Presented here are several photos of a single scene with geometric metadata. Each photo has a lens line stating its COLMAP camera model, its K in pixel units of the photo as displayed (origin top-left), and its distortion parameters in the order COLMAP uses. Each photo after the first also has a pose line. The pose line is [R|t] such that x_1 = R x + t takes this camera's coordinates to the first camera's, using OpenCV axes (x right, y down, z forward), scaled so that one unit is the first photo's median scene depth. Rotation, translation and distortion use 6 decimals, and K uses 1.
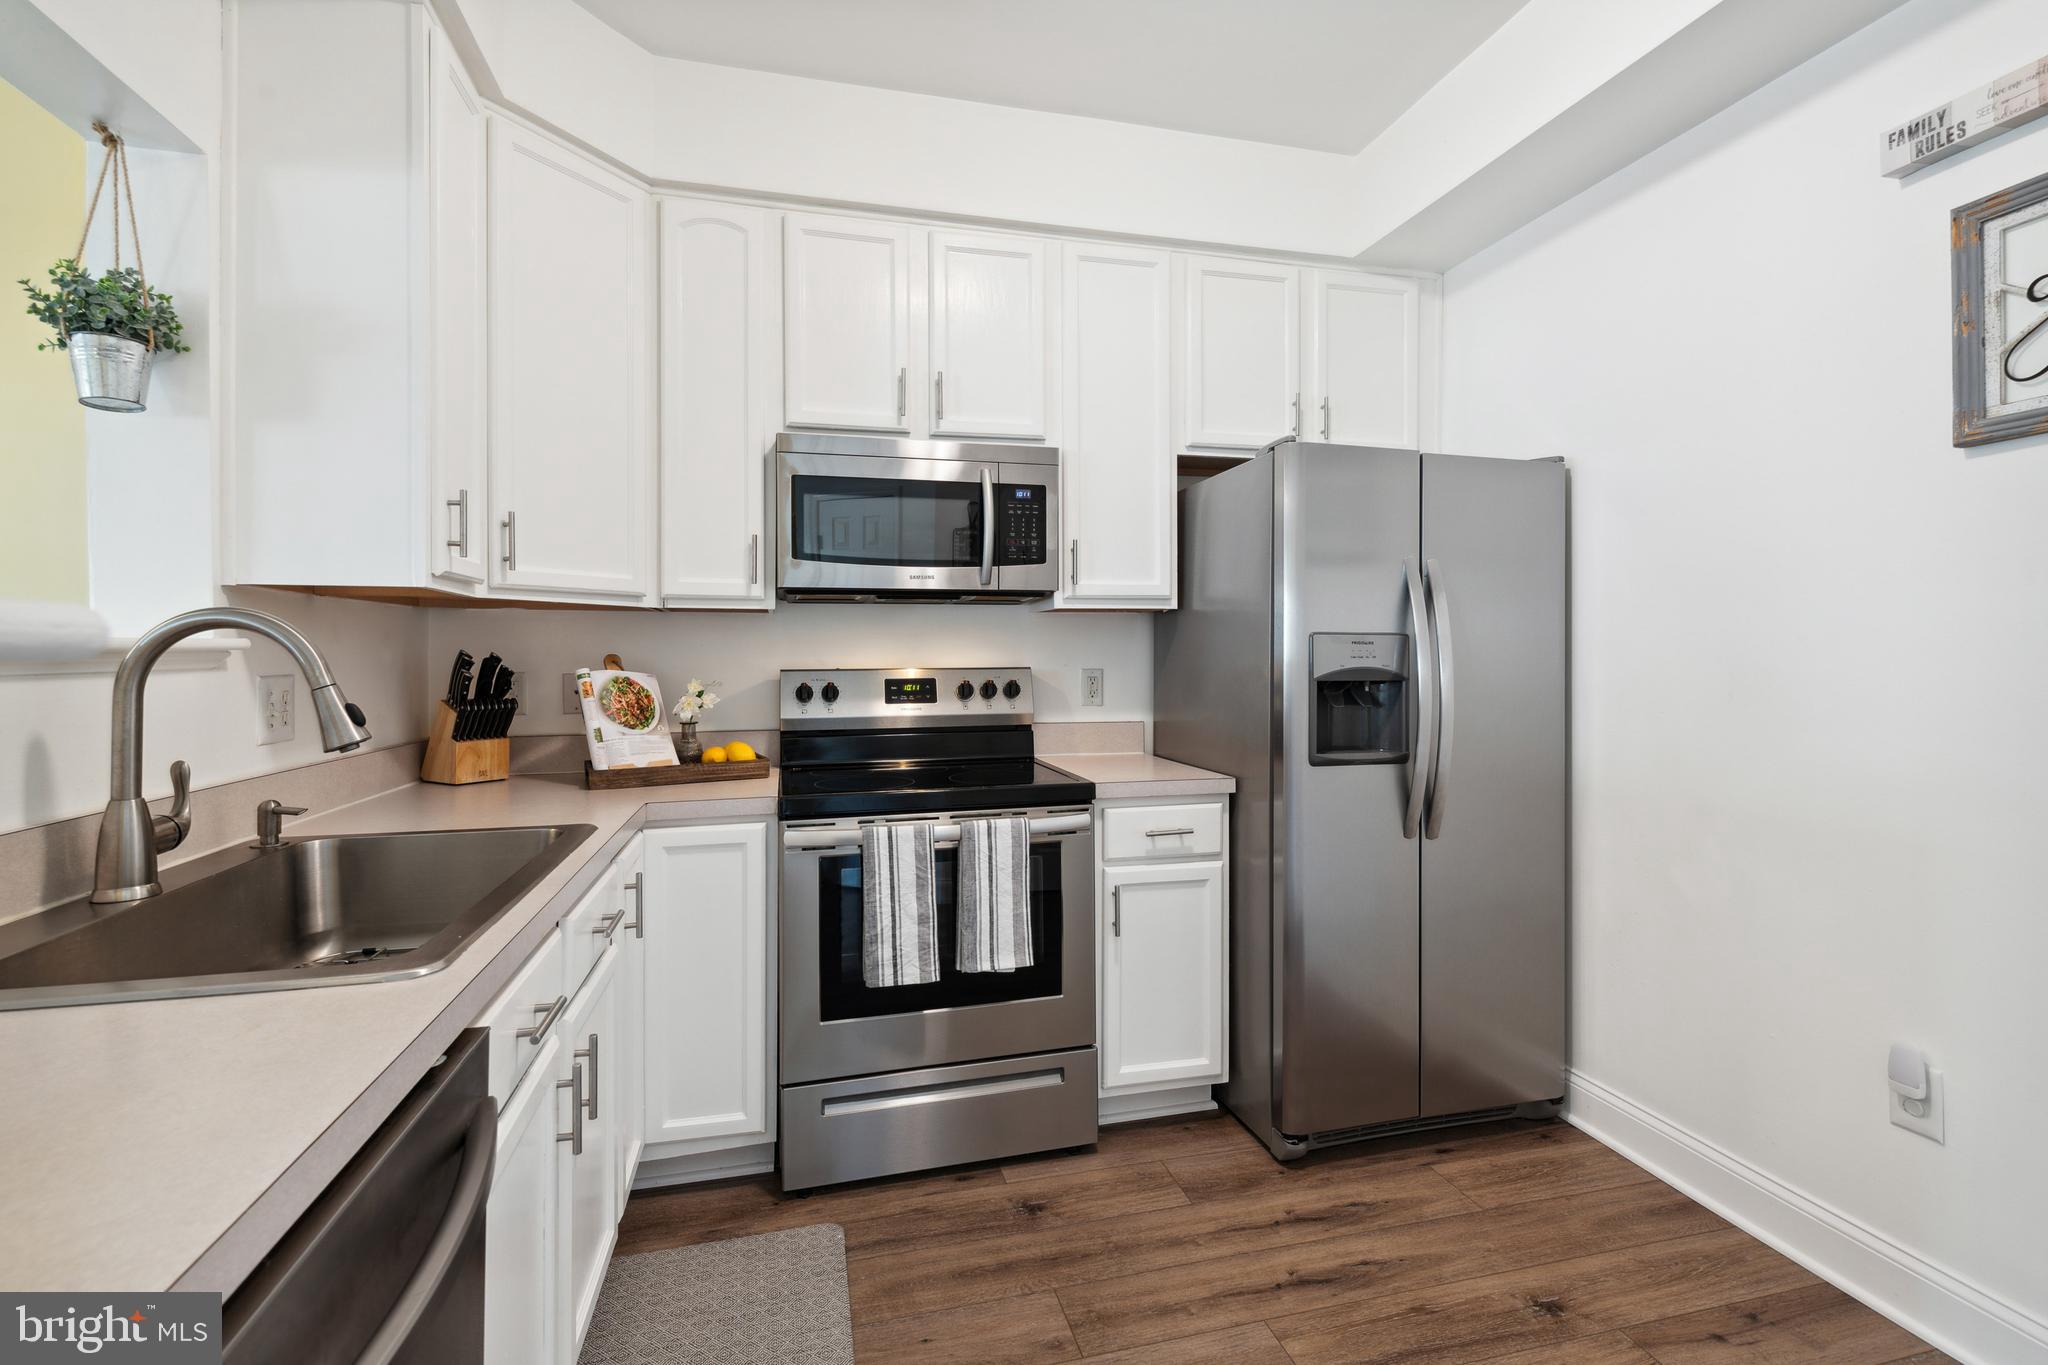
lens RADIAL K [[908.6, 0, 1020.1], [0, 908.6, 654.4], [0, 0, 1]] dist [0.011033, -0.008746]
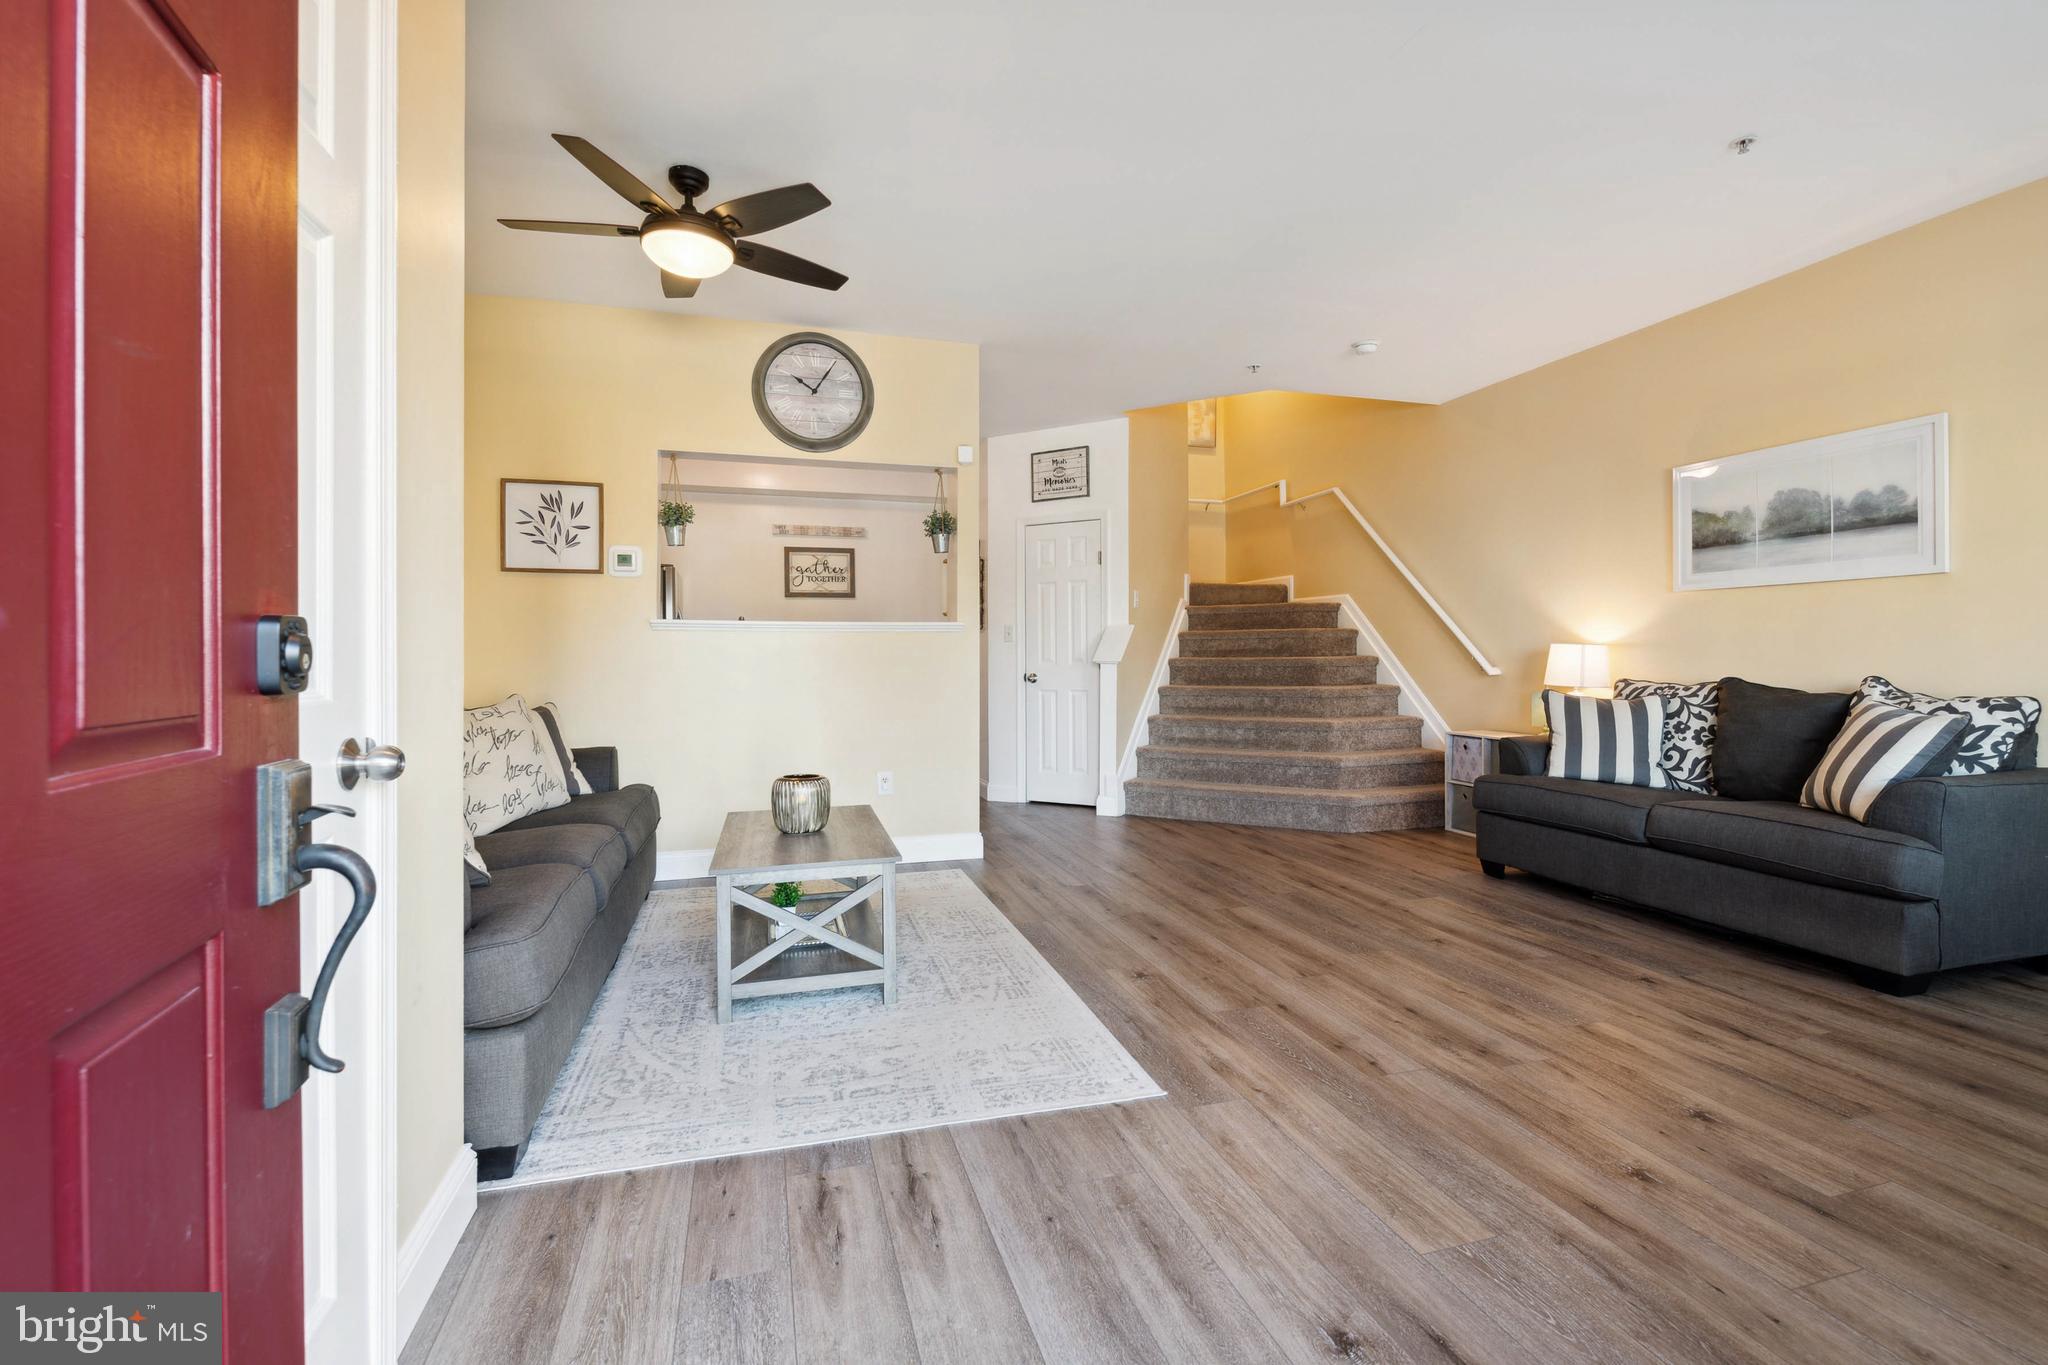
lens RADIAL K [[884.6, 0, 1019.0], [0, 884.6, 663.0], [0, 0, 1]] dist [0.002723, -0.006063]
pose [[-0.038733, -0.002897, 0.999245, -2.667215], [0.006873, 0.999971, 0.003166, 0.083796], [-0.999226, 0.006991, -0.038712, -0.035321]]
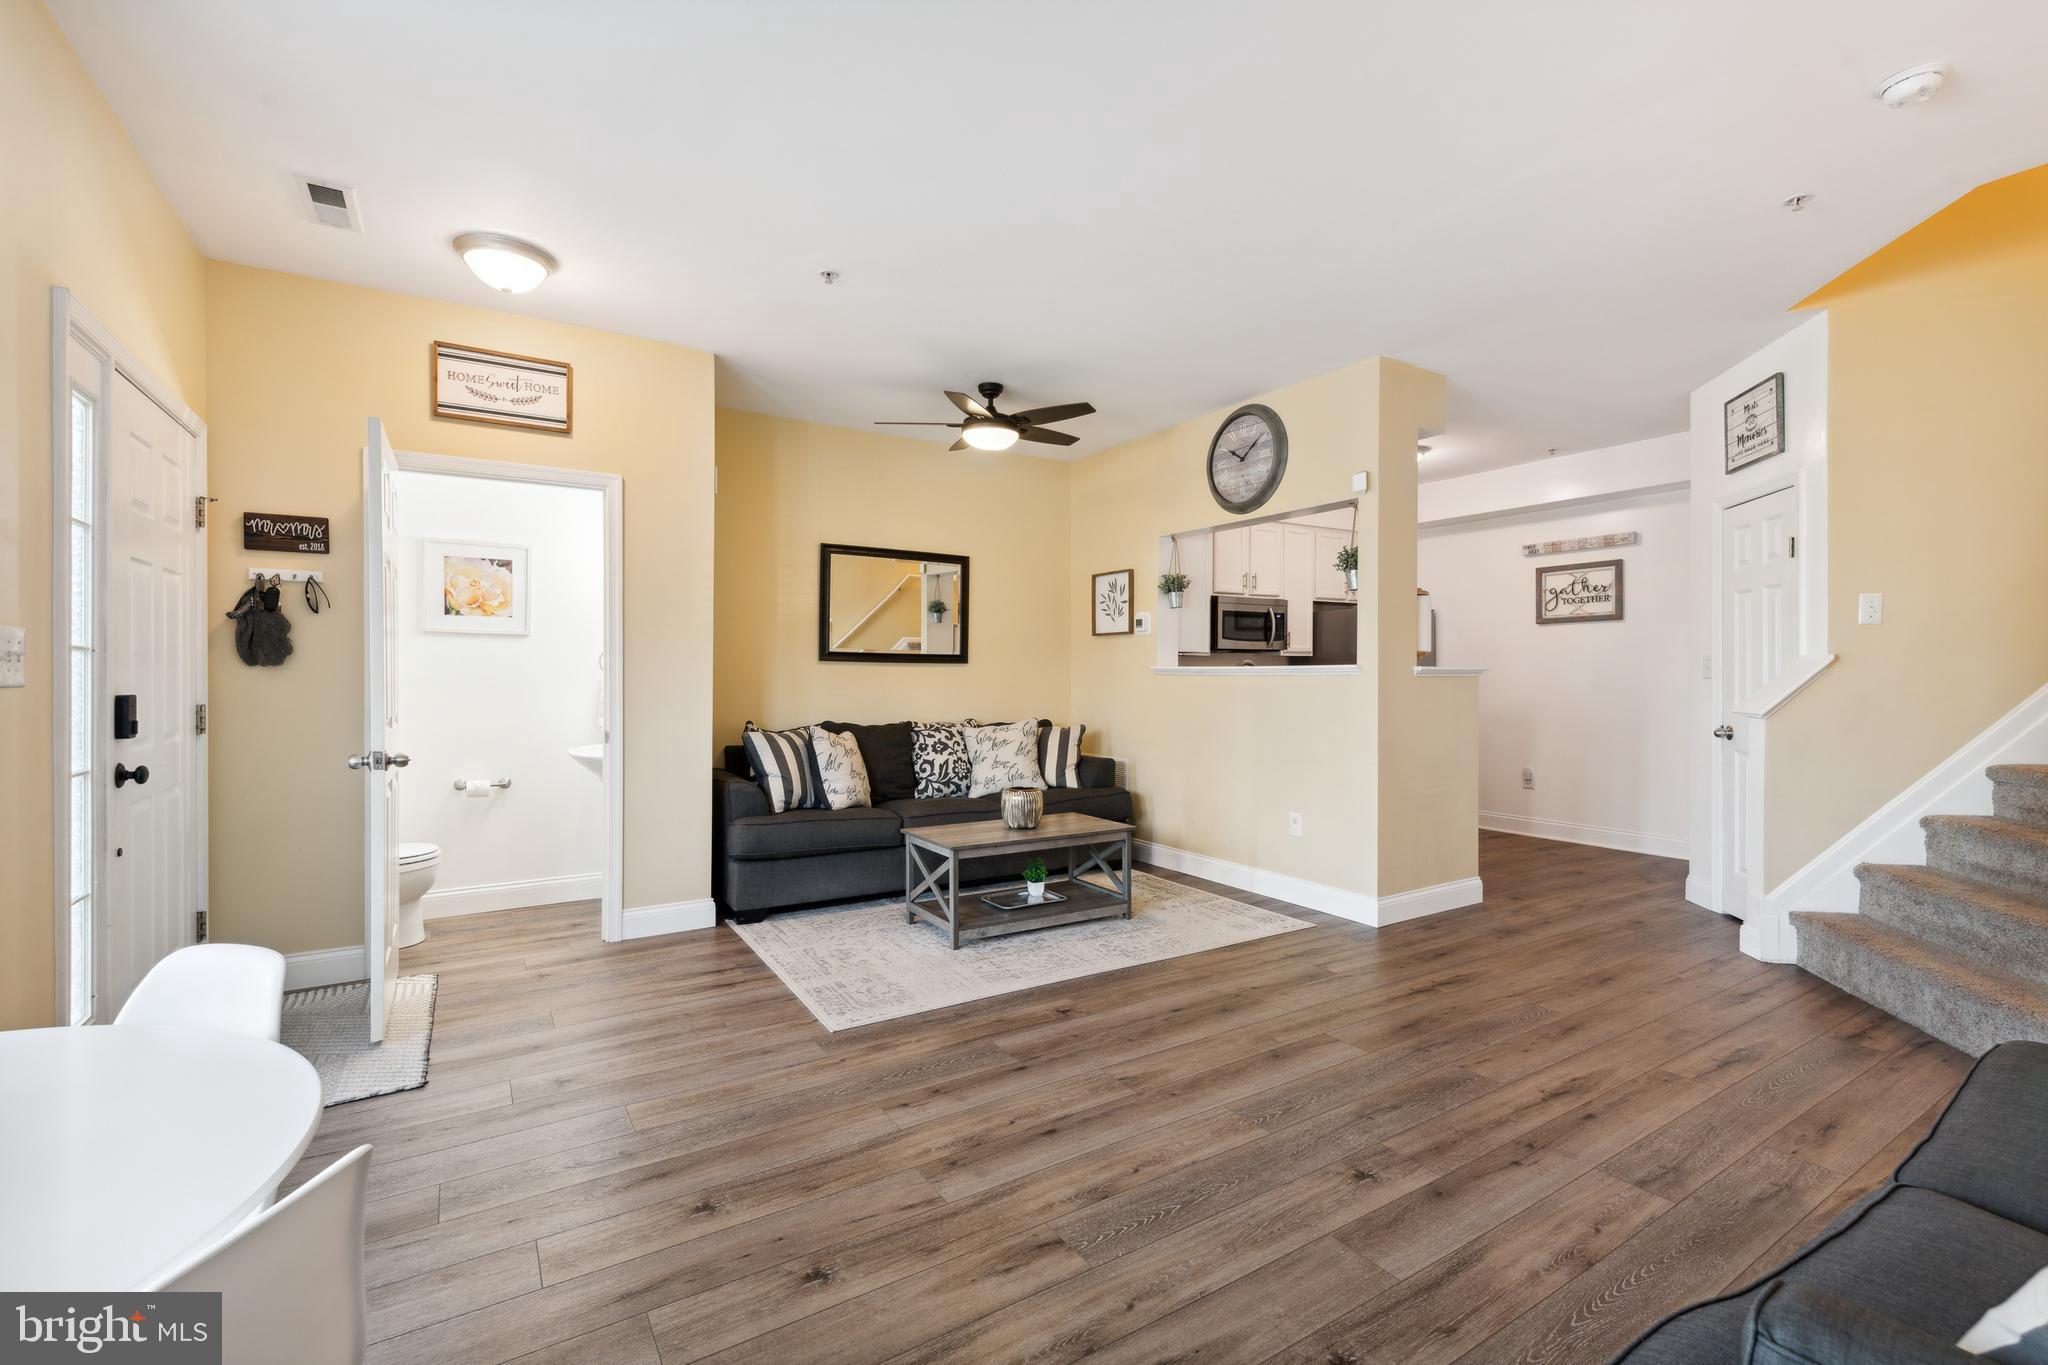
lens RADIAL K [[898.8, 0, 1043.0], [0, 898.8, 679.1], [0, 0, 1]] dist [0.009670, -0.000228]
pose [[0.947784, 0.001041, 0.318912, -1.828686], [-0.002406, 0.999990, 0.003884, 0.014779], [-0.318905, -0.004449, 0.947776, -1.652892]]
